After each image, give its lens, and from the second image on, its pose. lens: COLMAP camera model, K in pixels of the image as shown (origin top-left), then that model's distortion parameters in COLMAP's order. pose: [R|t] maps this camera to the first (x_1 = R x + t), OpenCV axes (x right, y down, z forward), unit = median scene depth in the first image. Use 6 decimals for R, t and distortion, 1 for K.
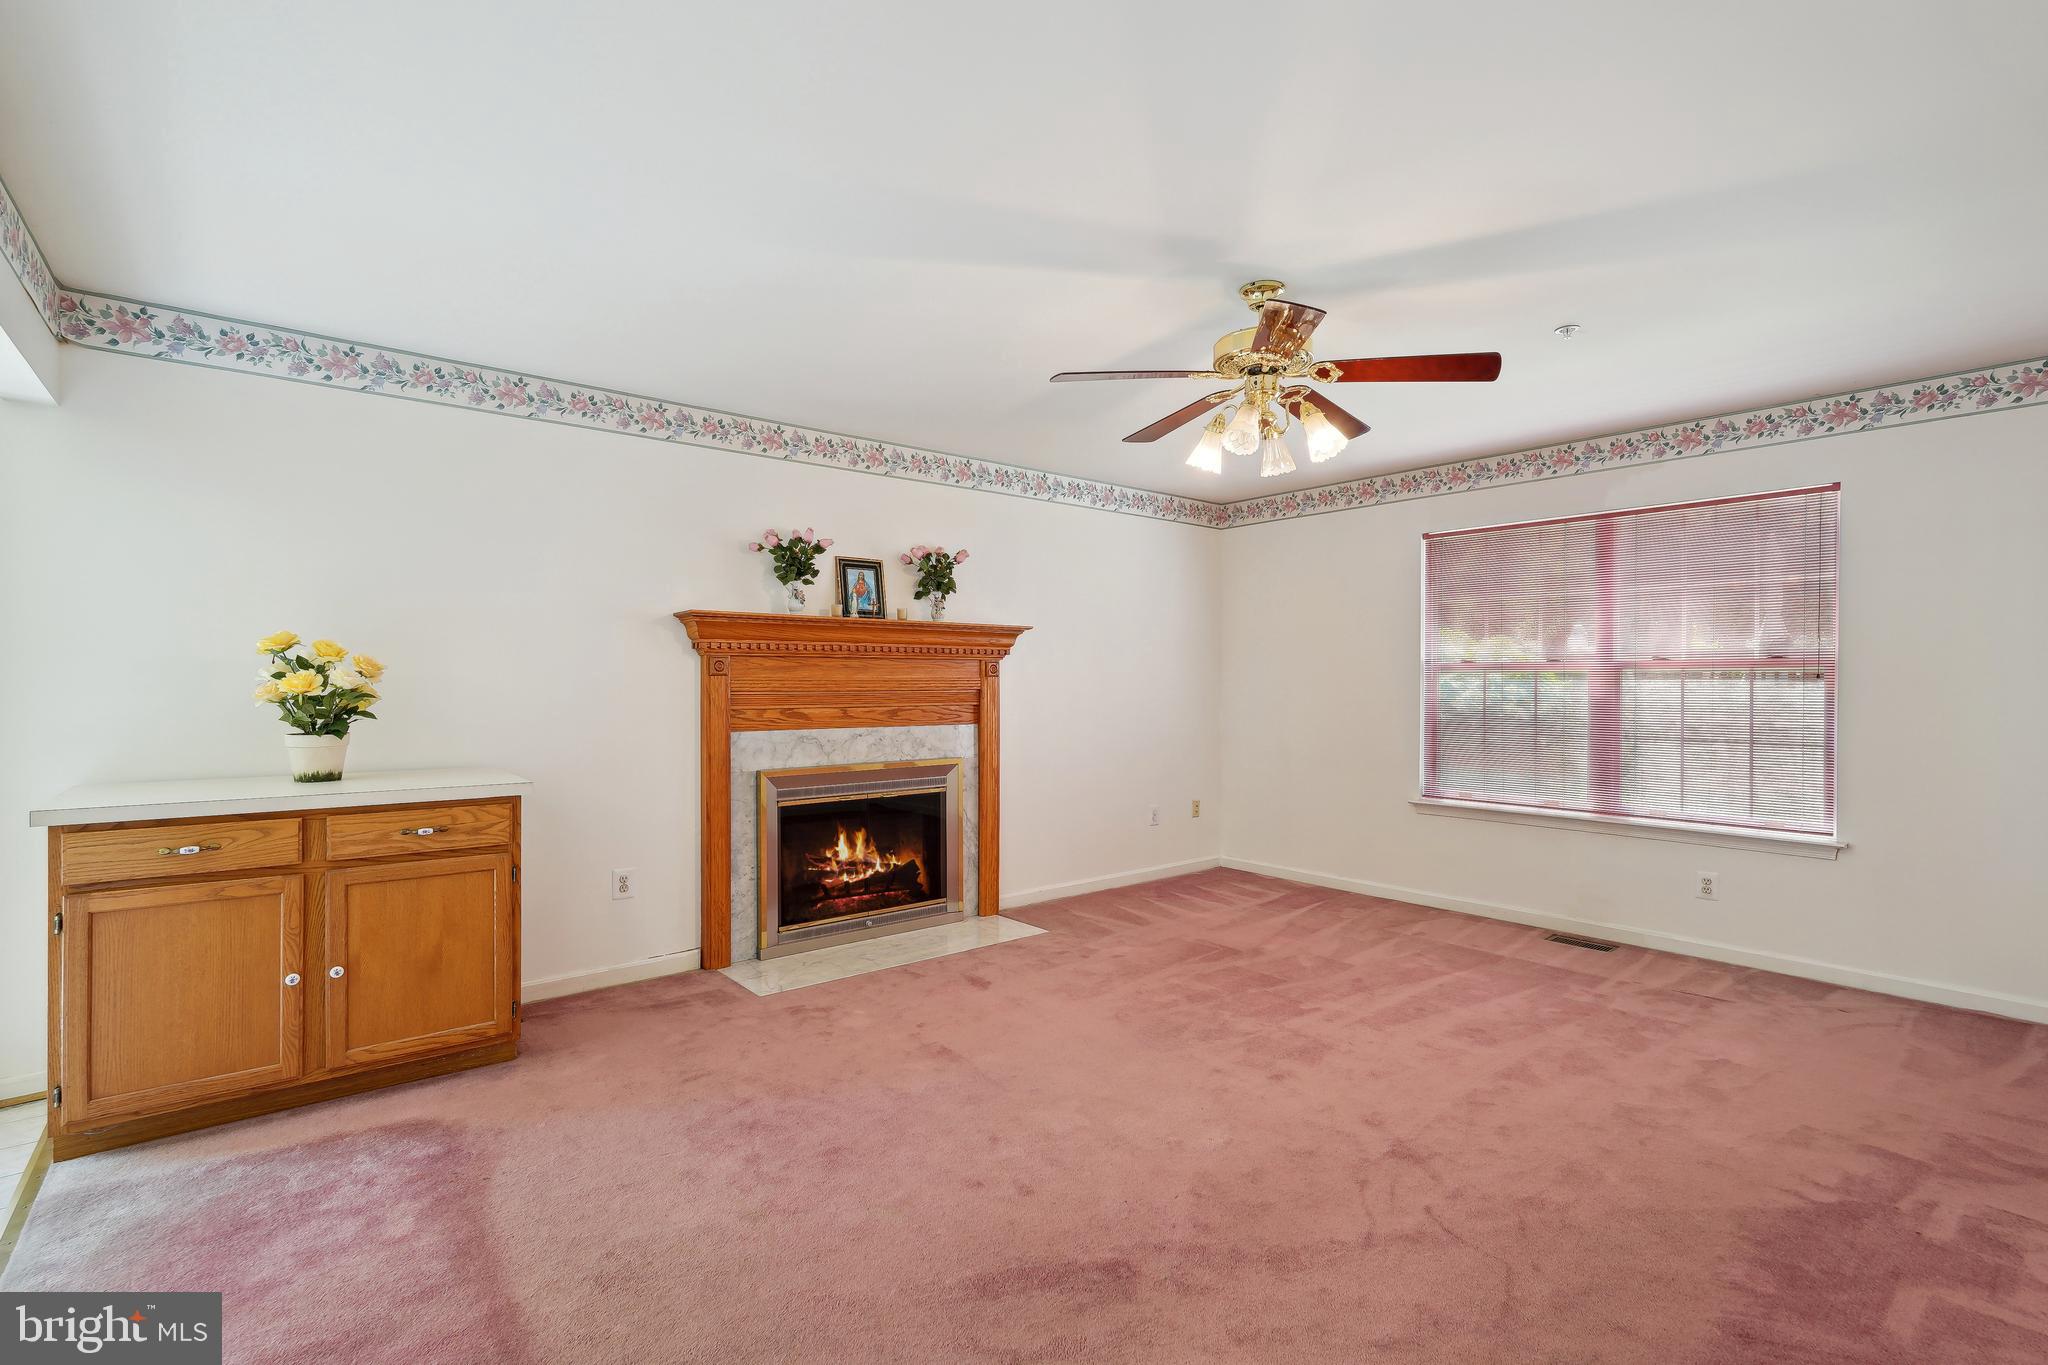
lens RADIAL K [[952.3, 0, 1025.6], [0, 952.3, 690.3], [0, 0, 1]] dist [0.001217, 0.000528]
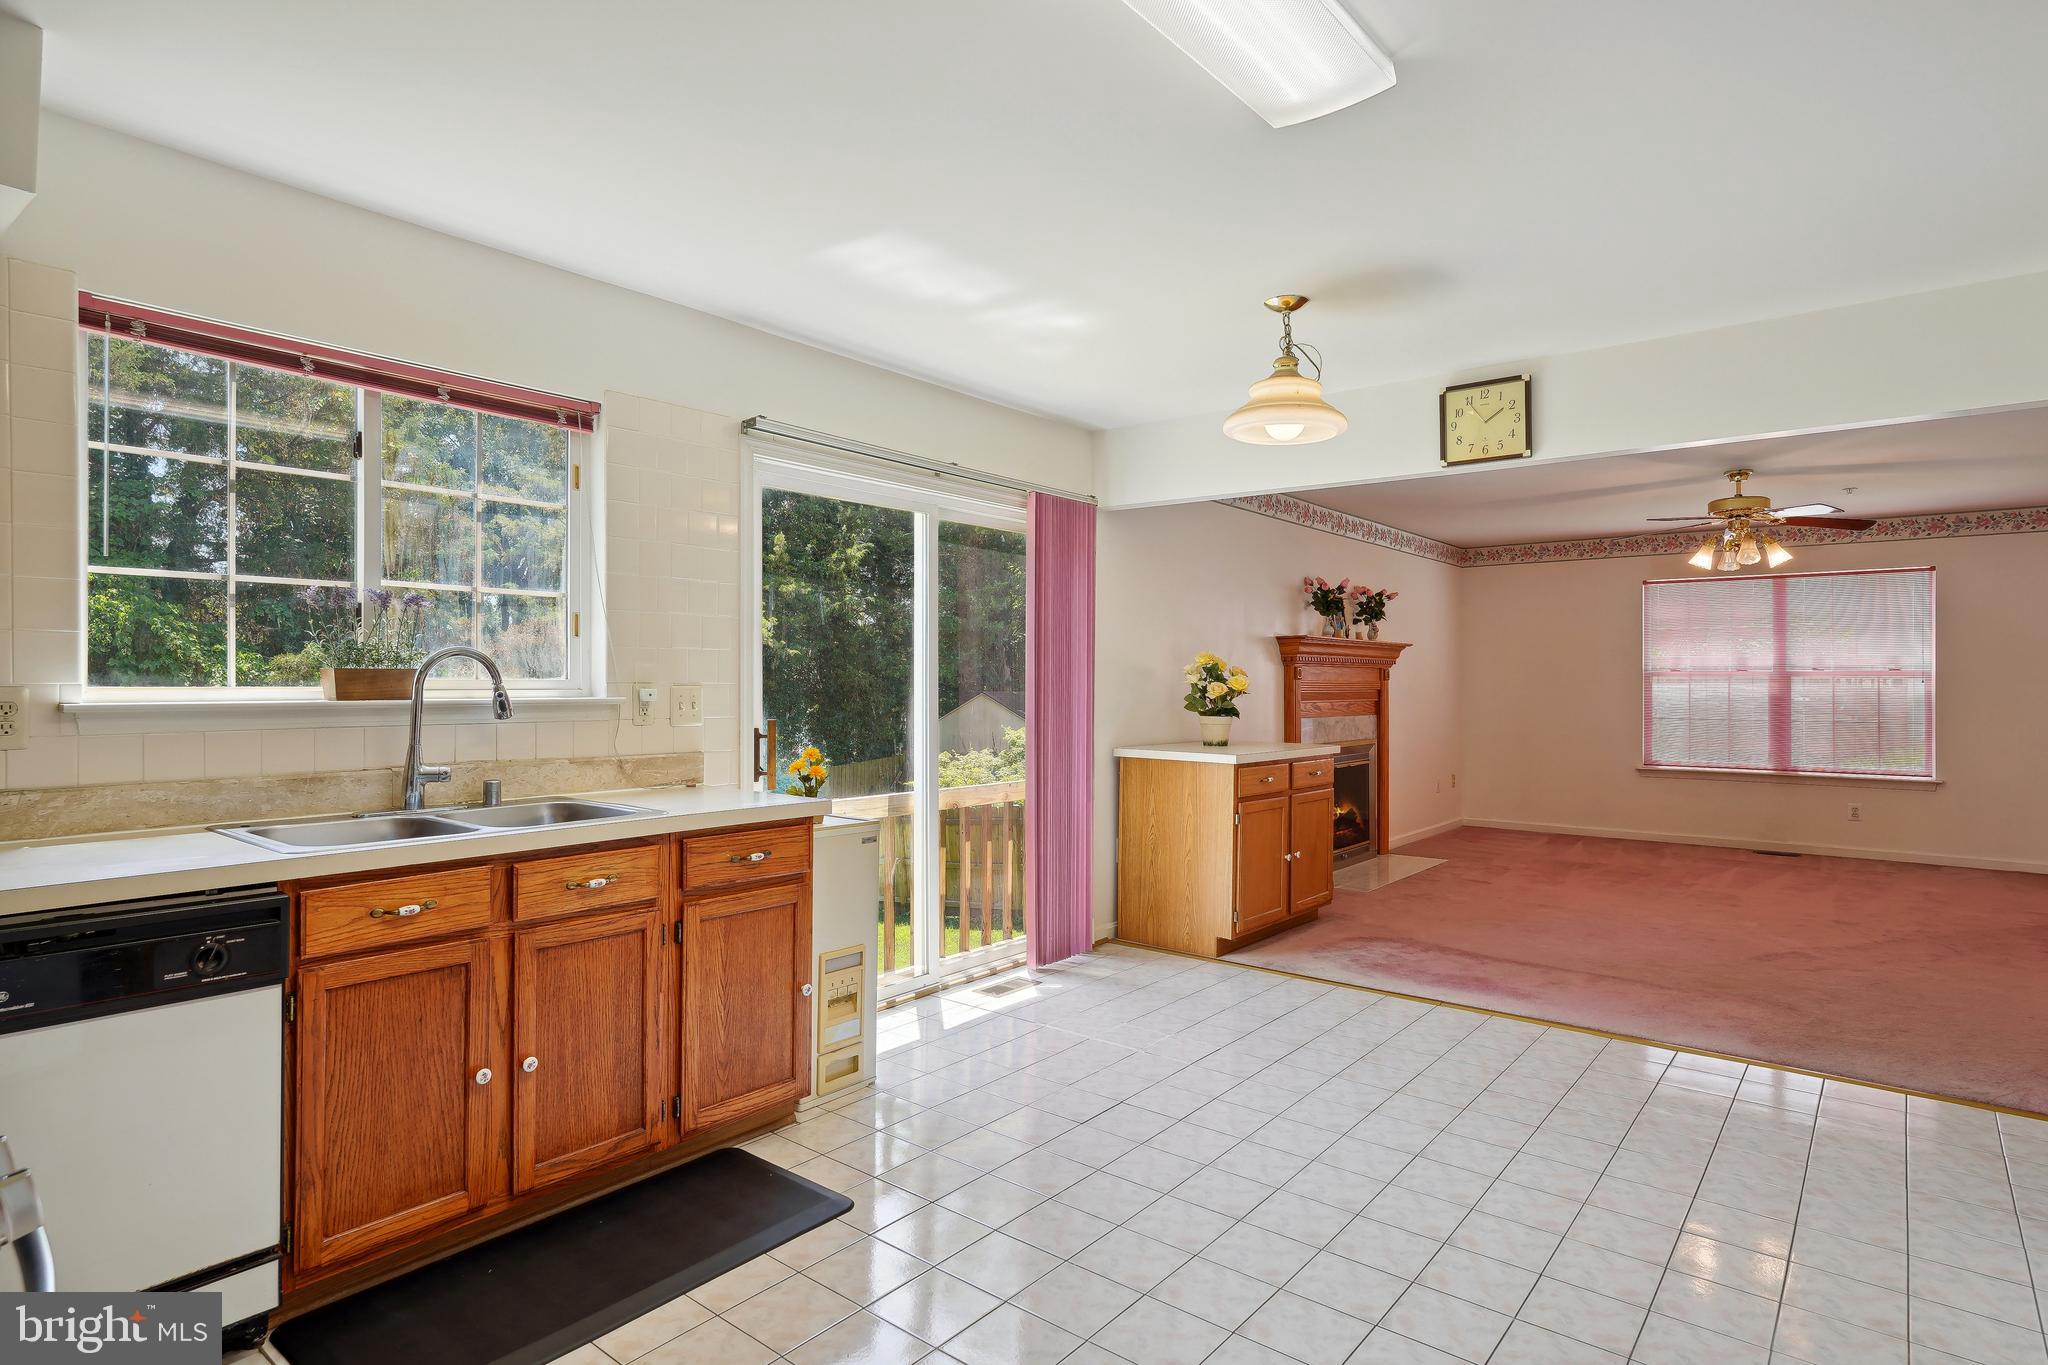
lens RADIAL K [[1088.3, 0, 1024.0], [0, 1088.3, 682.5], [0, 0, 1]] dist [-0.003302, -0.000800]
pose [[0.979830, 0.002044, 0.199823, -0.962265], [-0.000237, 0.999959, -0.009067, 0.003945], [-0.199834, 0.008836, 0.979790, -0.482726]]
